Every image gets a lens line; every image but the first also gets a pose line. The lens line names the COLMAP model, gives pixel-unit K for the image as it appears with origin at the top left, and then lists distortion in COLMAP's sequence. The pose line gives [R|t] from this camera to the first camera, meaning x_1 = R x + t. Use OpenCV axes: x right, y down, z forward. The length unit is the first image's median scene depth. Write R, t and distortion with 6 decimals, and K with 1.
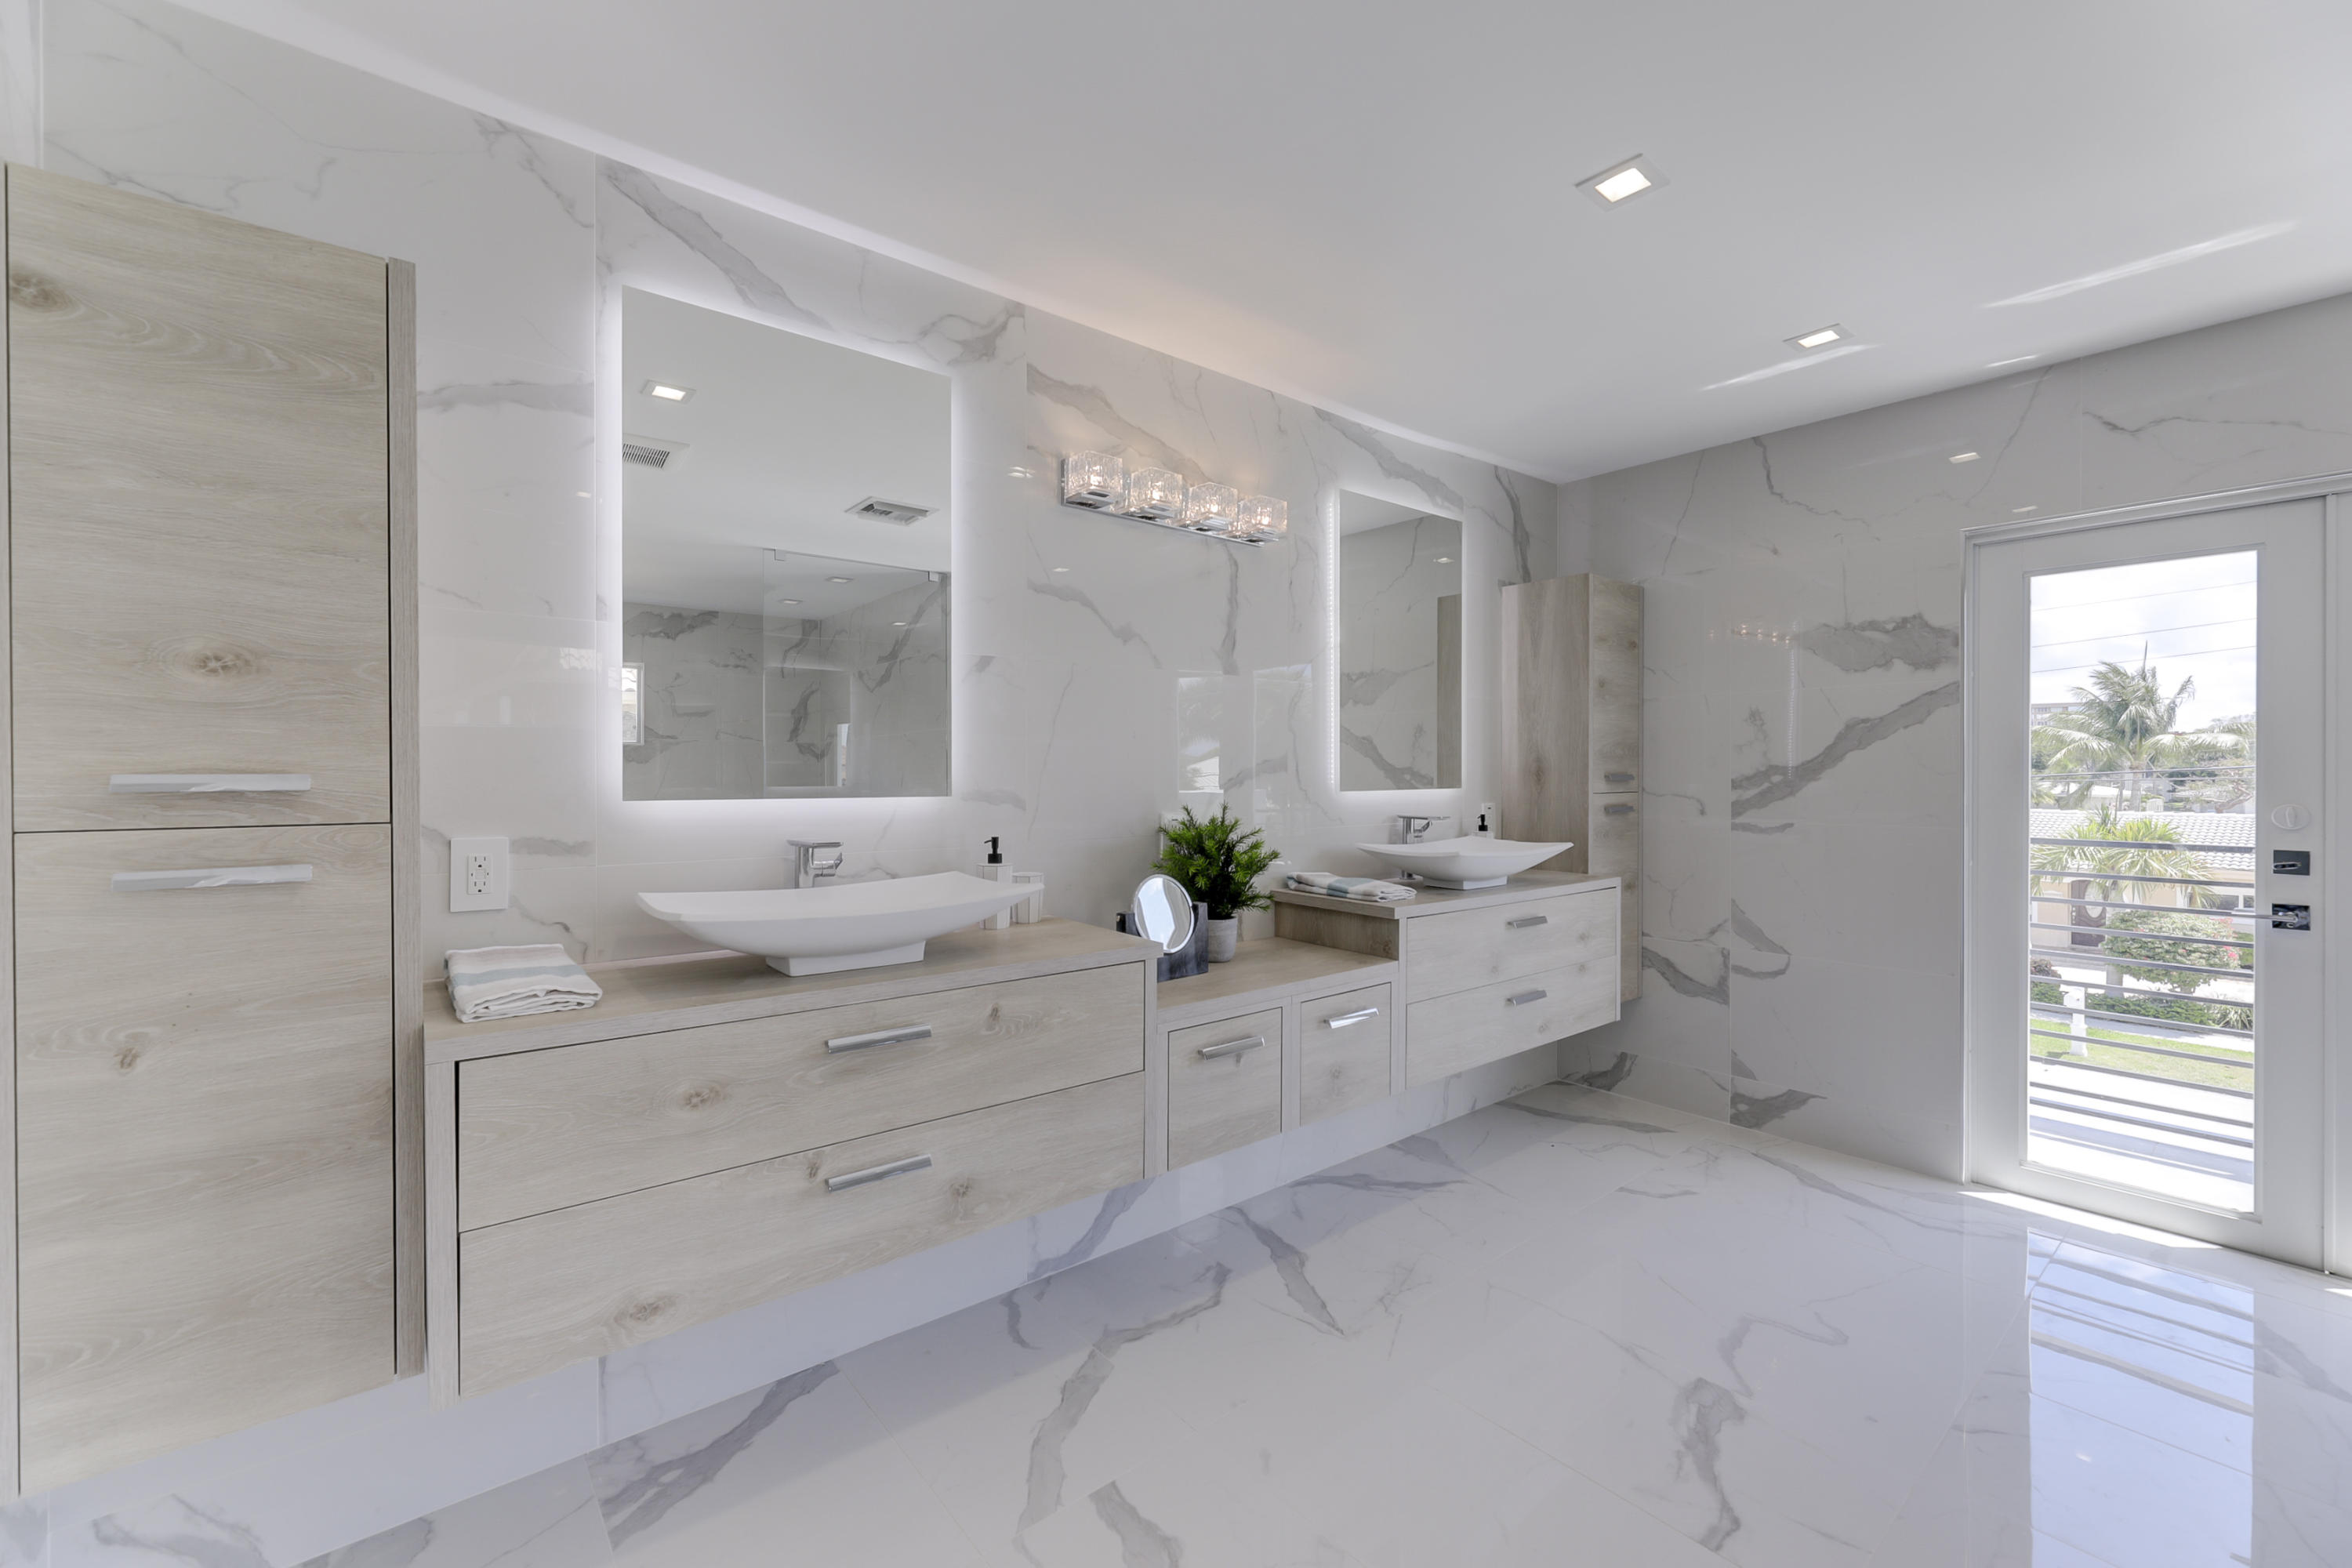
lens RADIAL K [[949.1, 0, 1181.2], [0, 949.1, 778.2], [0, 0, 1]] dist [0.001552, -0.000508]
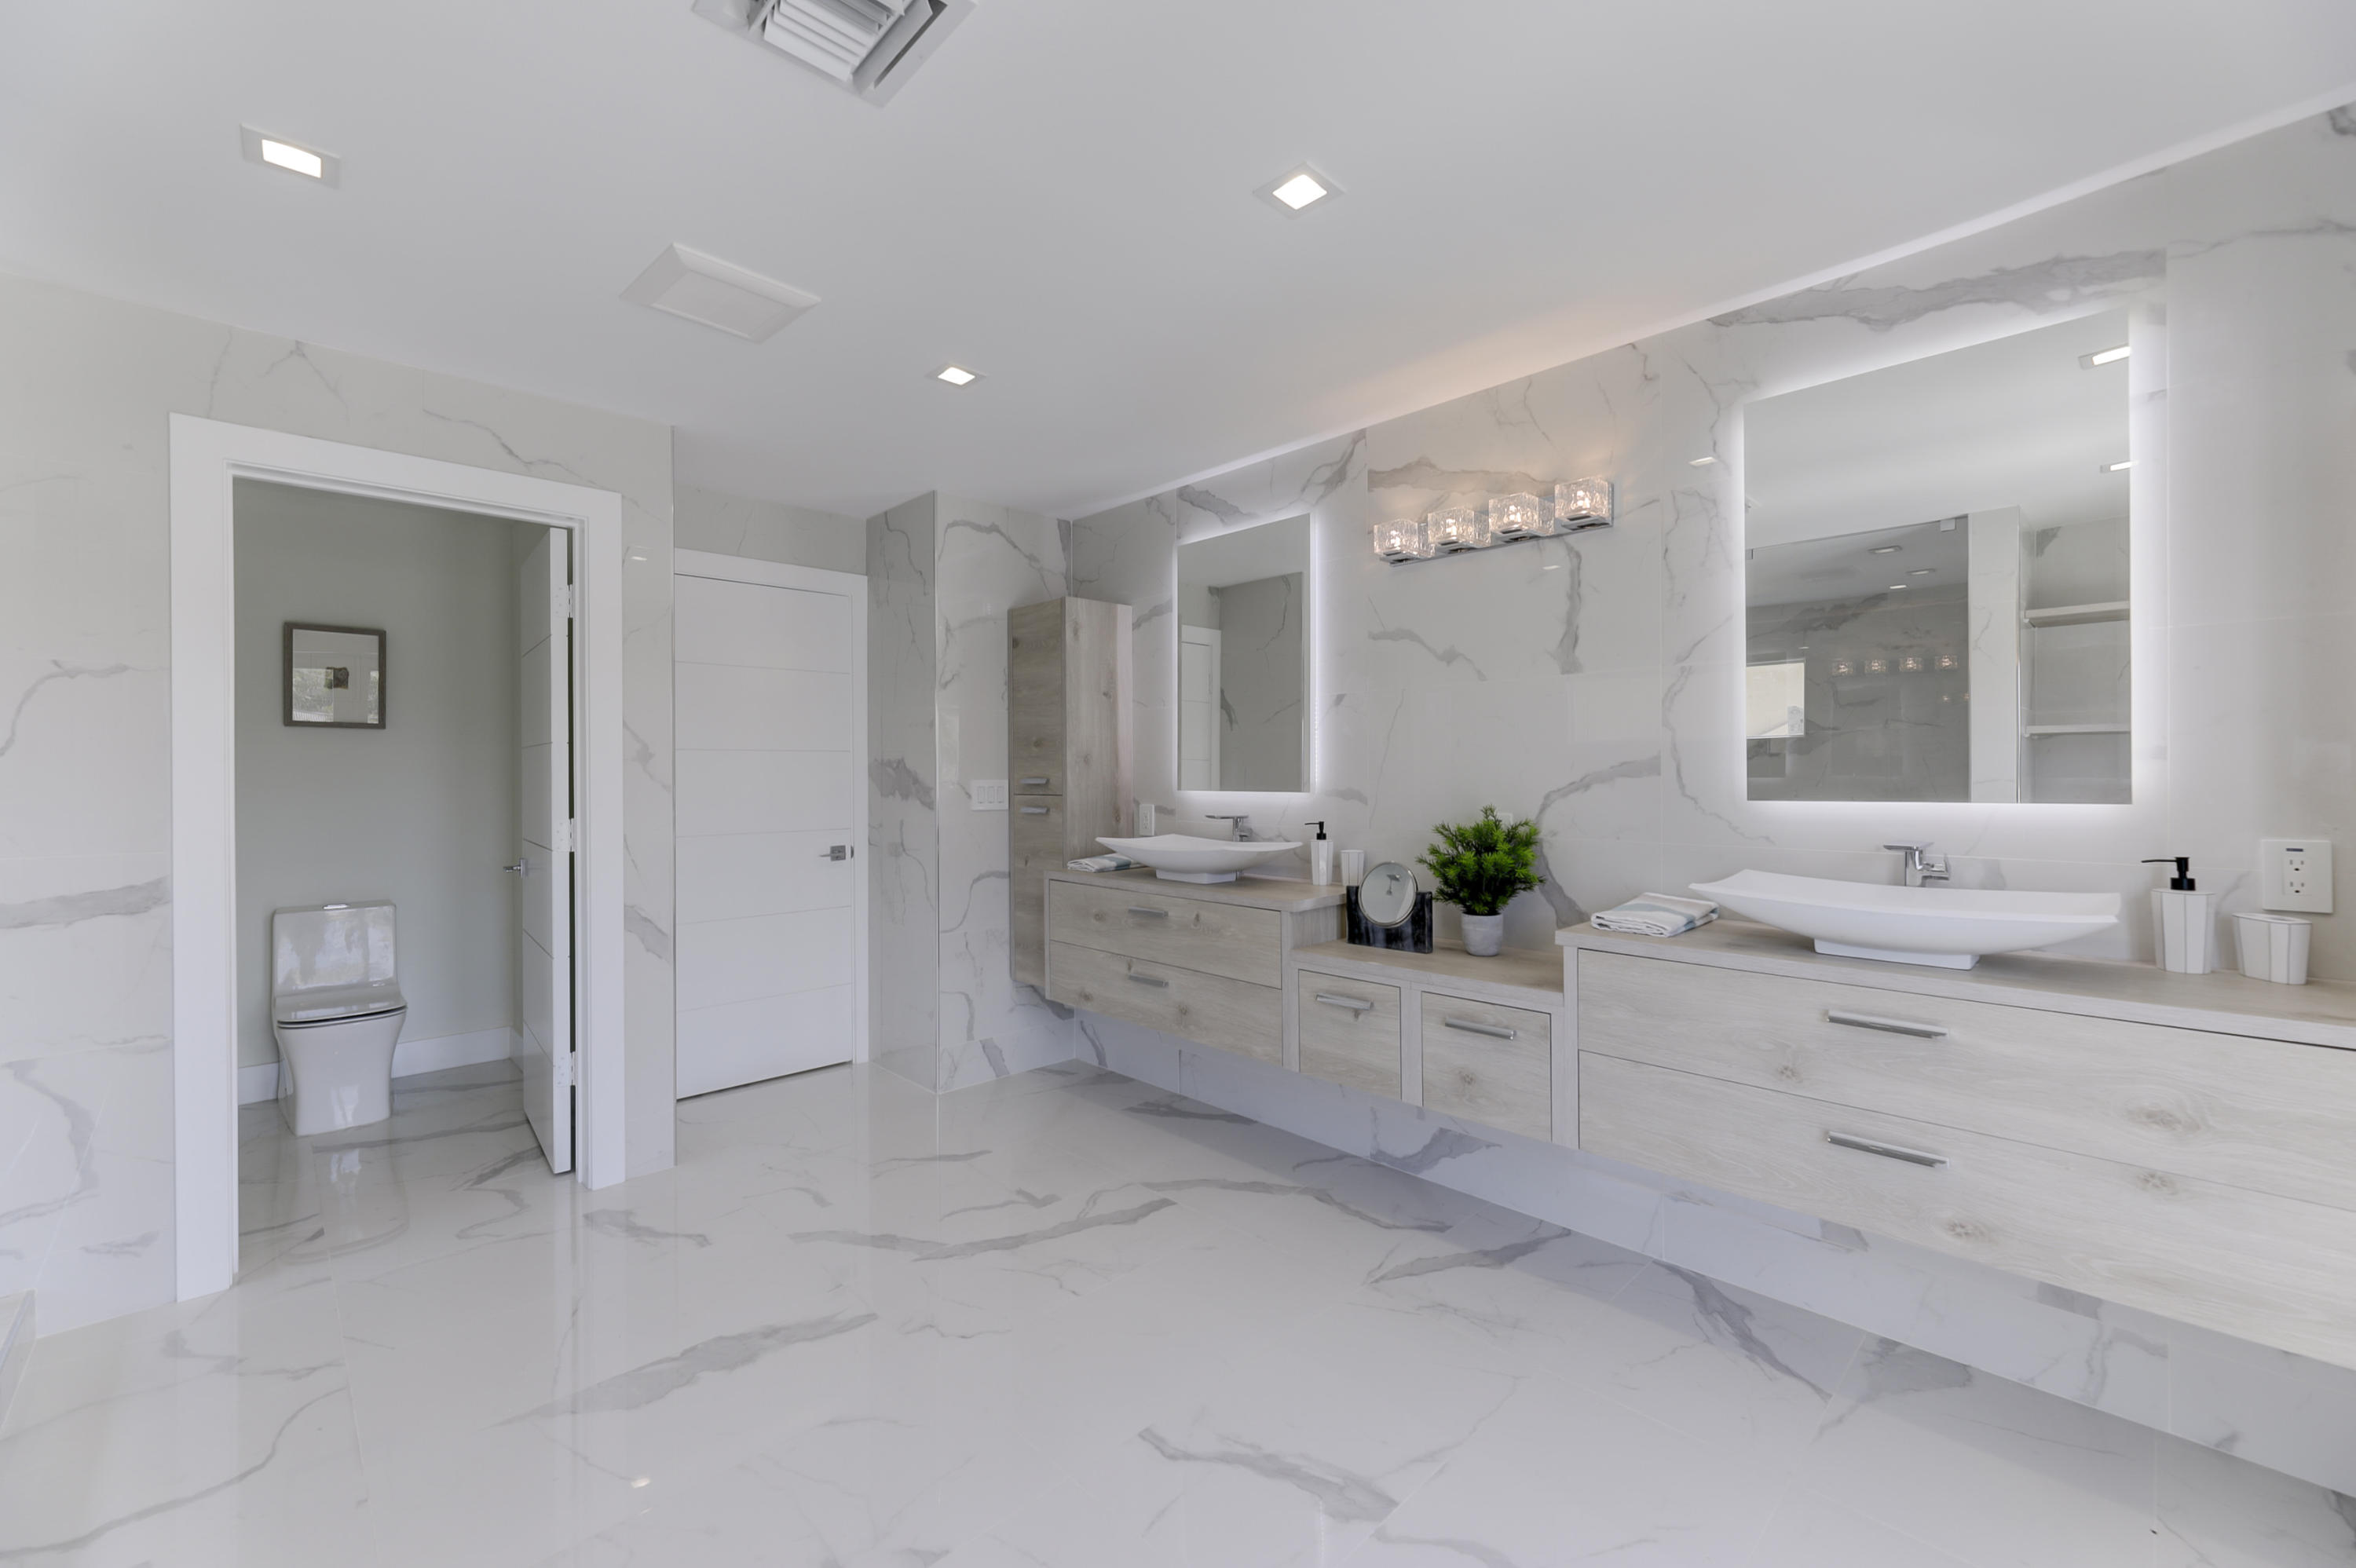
lens RADIAL K [[950.7, 0, 1180.7], [0, 950.7, 775.4], [0, 0, 1]] dist [0.001552, -0.000508]
pose [[0.087909, 0.000539, -0.996128, 0.981513], [-0.000648, 1.000000, 0.000484, -0.006760], [0.996128, 0.000603, 0.087909, 0.530099]]
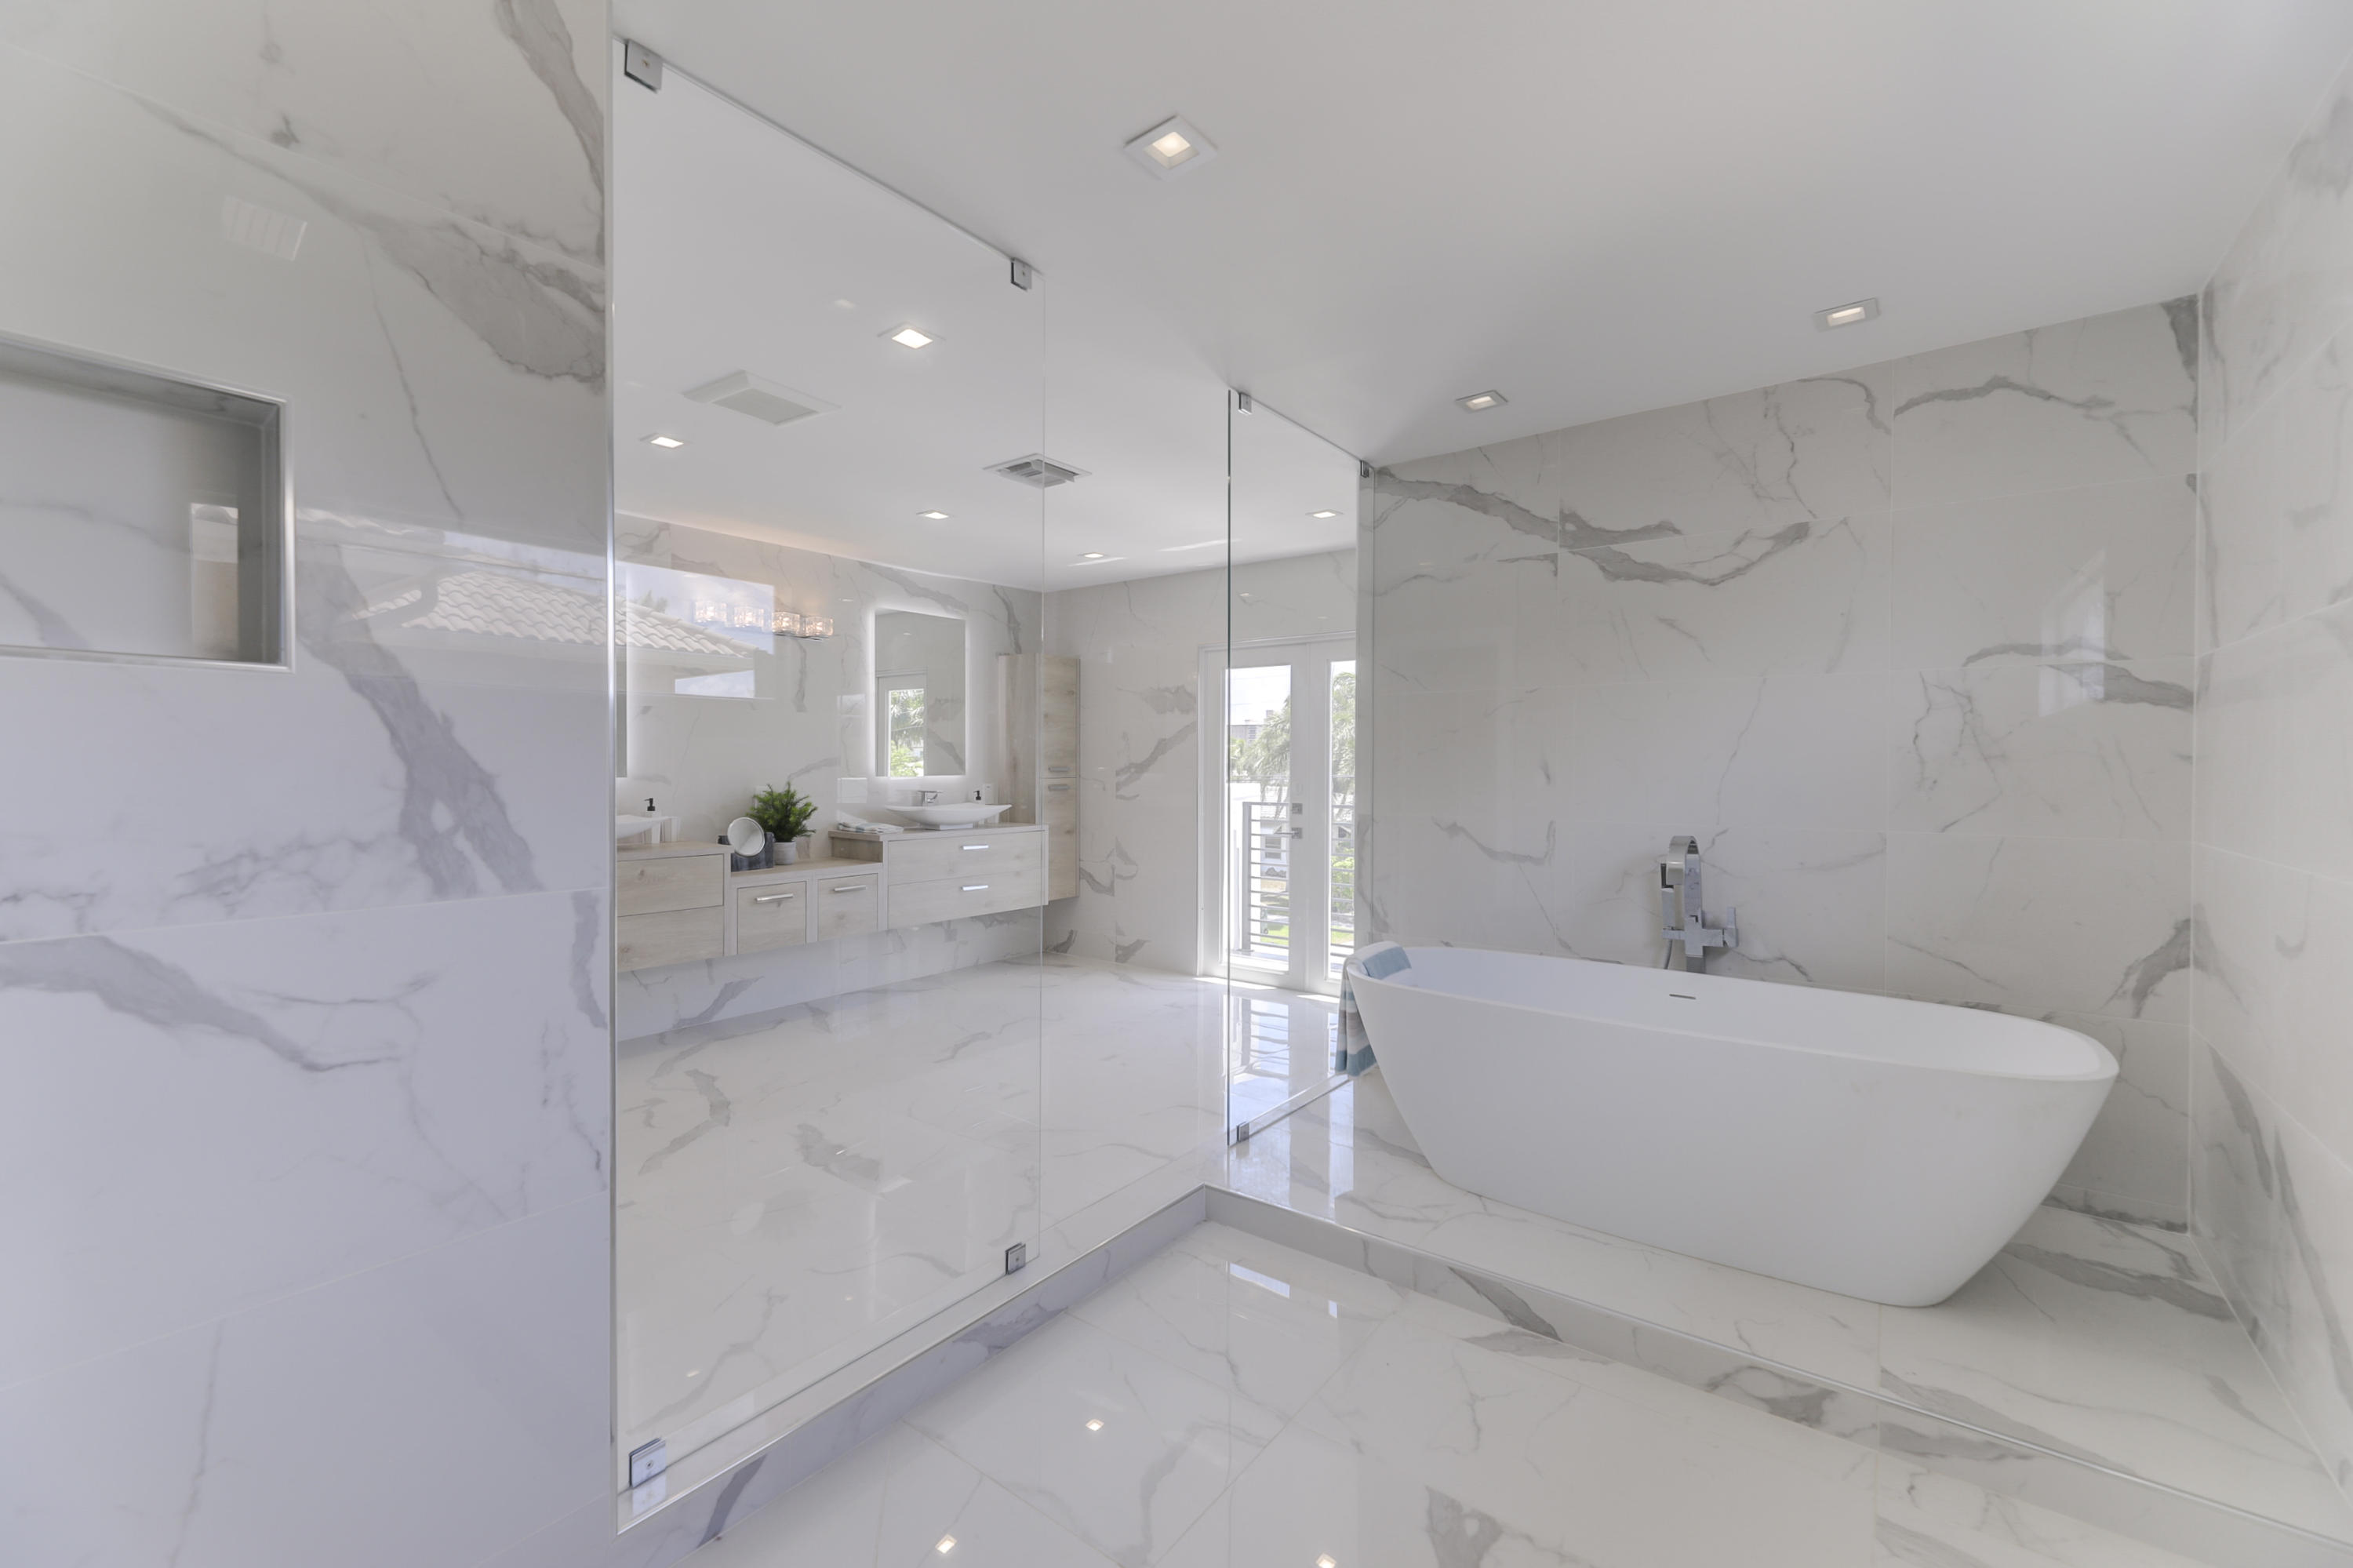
lens RADIAL K [[949.6, 0, 1156.3], [0, 949.6, 779.7], [0, 0, 1]] dist [0.001552, -0.000508]
pose [[0.976661, 0.000772, 0.214783, 0.330546], [-0.003194, 0.999935, 0.010931, -0.001235], [-0.214761, -0.011362, 0.976601, -0.944966]]
